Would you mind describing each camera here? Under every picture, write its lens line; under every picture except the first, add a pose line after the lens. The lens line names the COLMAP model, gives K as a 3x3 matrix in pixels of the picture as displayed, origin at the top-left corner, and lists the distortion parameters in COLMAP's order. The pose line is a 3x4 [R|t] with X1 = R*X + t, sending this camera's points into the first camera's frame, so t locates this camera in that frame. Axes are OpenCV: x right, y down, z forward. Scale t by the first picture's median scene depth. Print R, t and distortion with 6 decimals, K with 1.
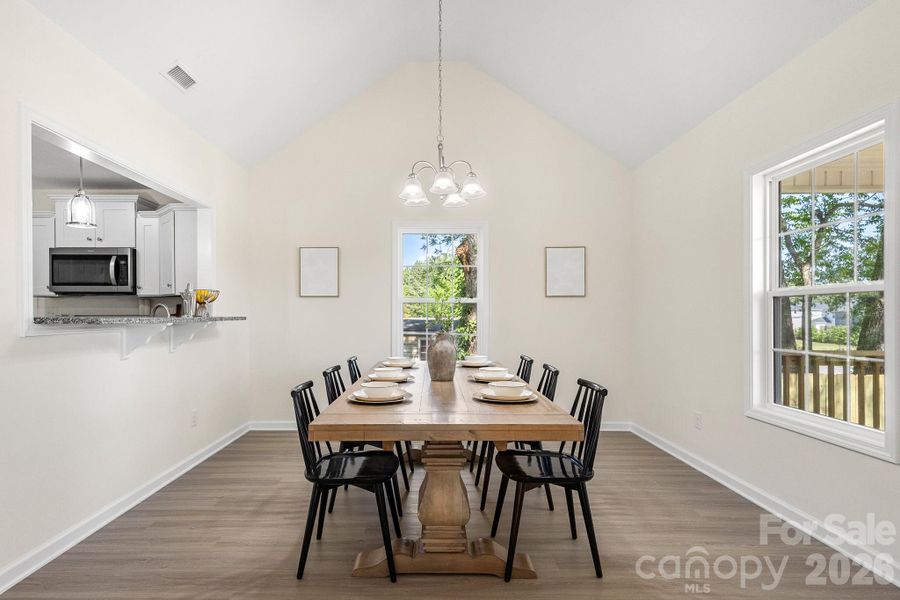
lens RADIAL K [[466.5, 0, 425.8], [0, 466.5, 313.2], [0, 0, 1]] dist [0.001501, 0.000199]
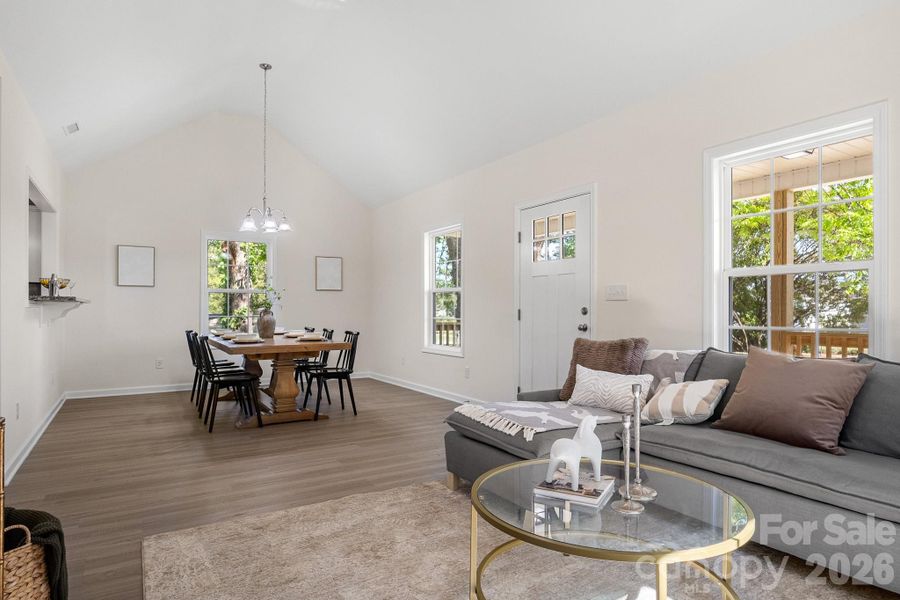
lens RADIAL K [[516.3, 0, 446.5], [0, 516.3, 306.1], [0, 0, 1]] dist [-0.002051, -0.000077]
pose [[0.847471, 0.005349, 0.530815, -0.422432], [-0.002802, 0.999980, -0.005602, 0.037043], [-0.530835, 0.003260, 0.847469, -0.975099]]
